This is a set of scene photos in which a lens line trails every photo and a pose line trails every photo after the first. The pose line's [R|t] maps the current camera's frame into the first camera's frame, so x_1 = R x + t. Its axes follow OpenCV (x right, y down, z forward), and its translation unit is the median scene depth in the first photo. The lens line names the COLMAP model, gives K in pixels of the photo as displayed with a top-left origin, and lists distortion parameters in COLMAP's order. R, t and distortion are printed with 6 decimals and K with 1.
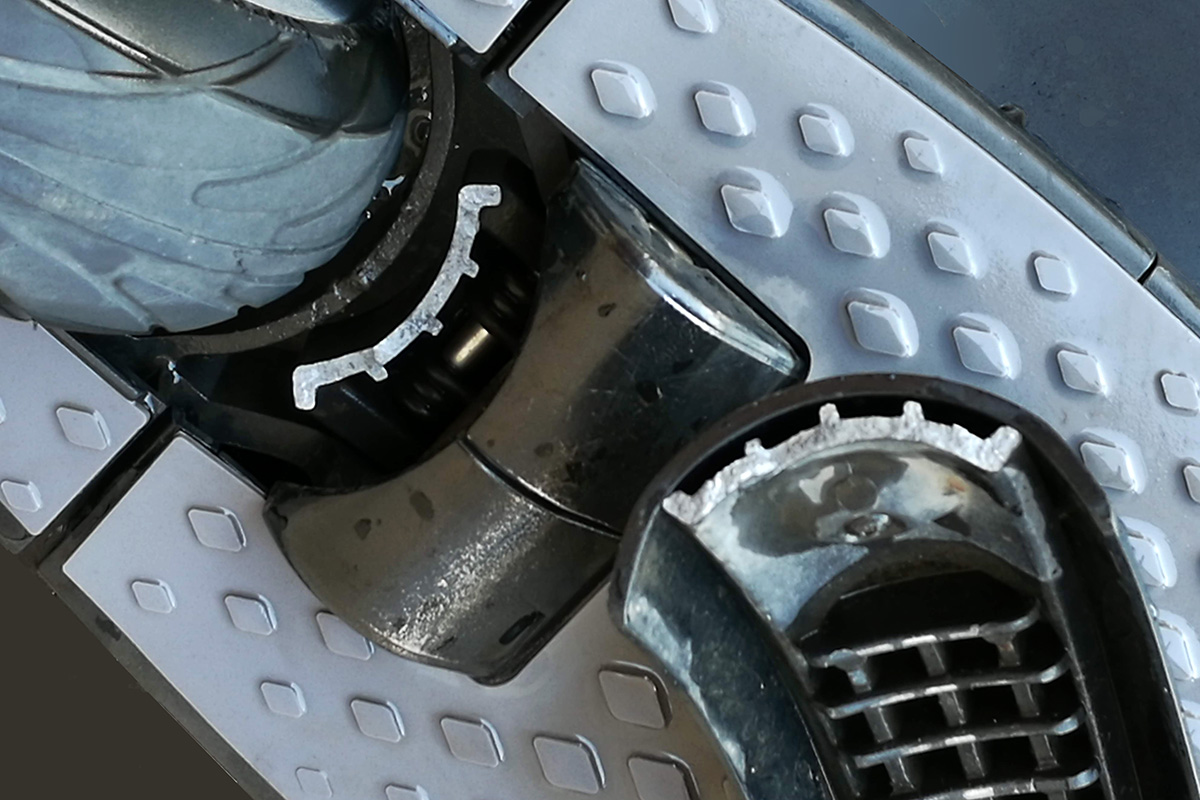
lens RADIAL K [[2950.3, 0, 603.5], [0, 2950.3, 401.4], [0, 0, 1]] dist [0.156438, 0.000000]
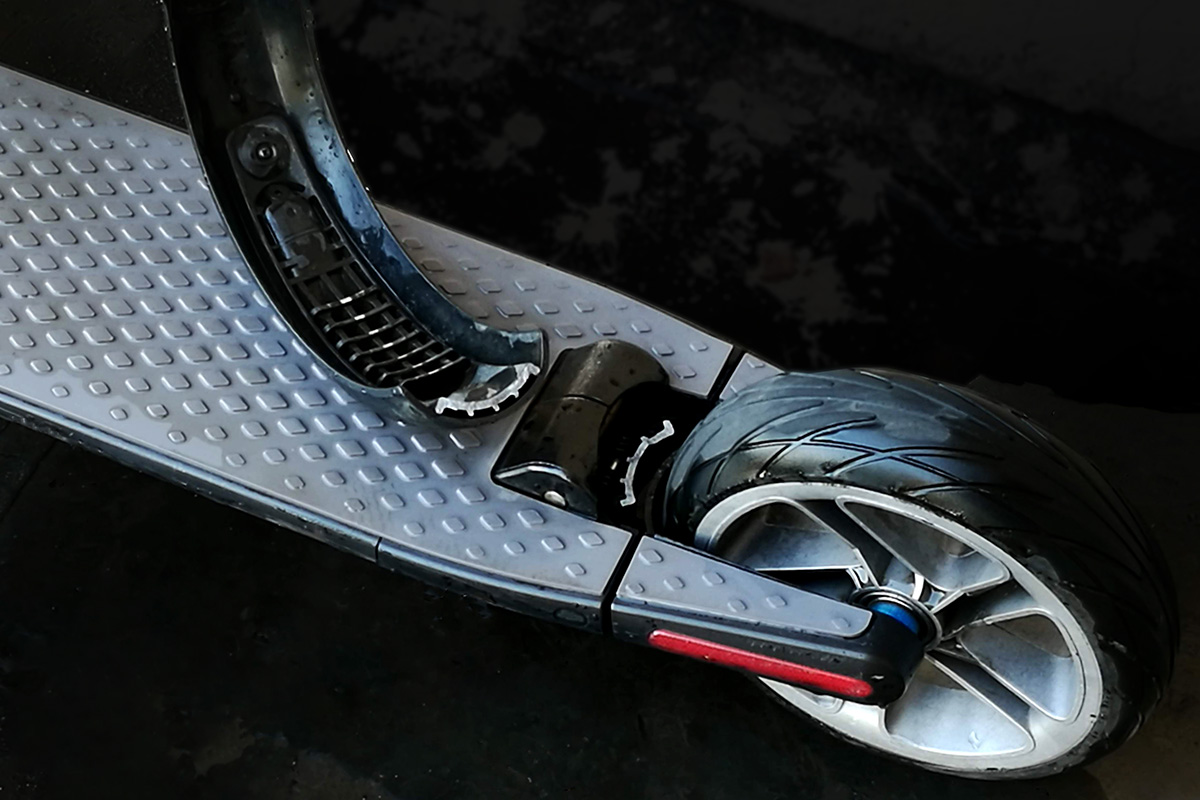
lens RADIAL K [[2950.3, 0, 601.3], [0, 2950.3, 400.0], [0, 0, 1]] dist [0.156438, 0.000000]
pose [[-0.952151, 0.260833, -0.159294, 0.387748], [-0.297842, -0.908793, 0.292207, -0.769968], [-0.068548, 0.325670, 0.942995, -1.564247]]
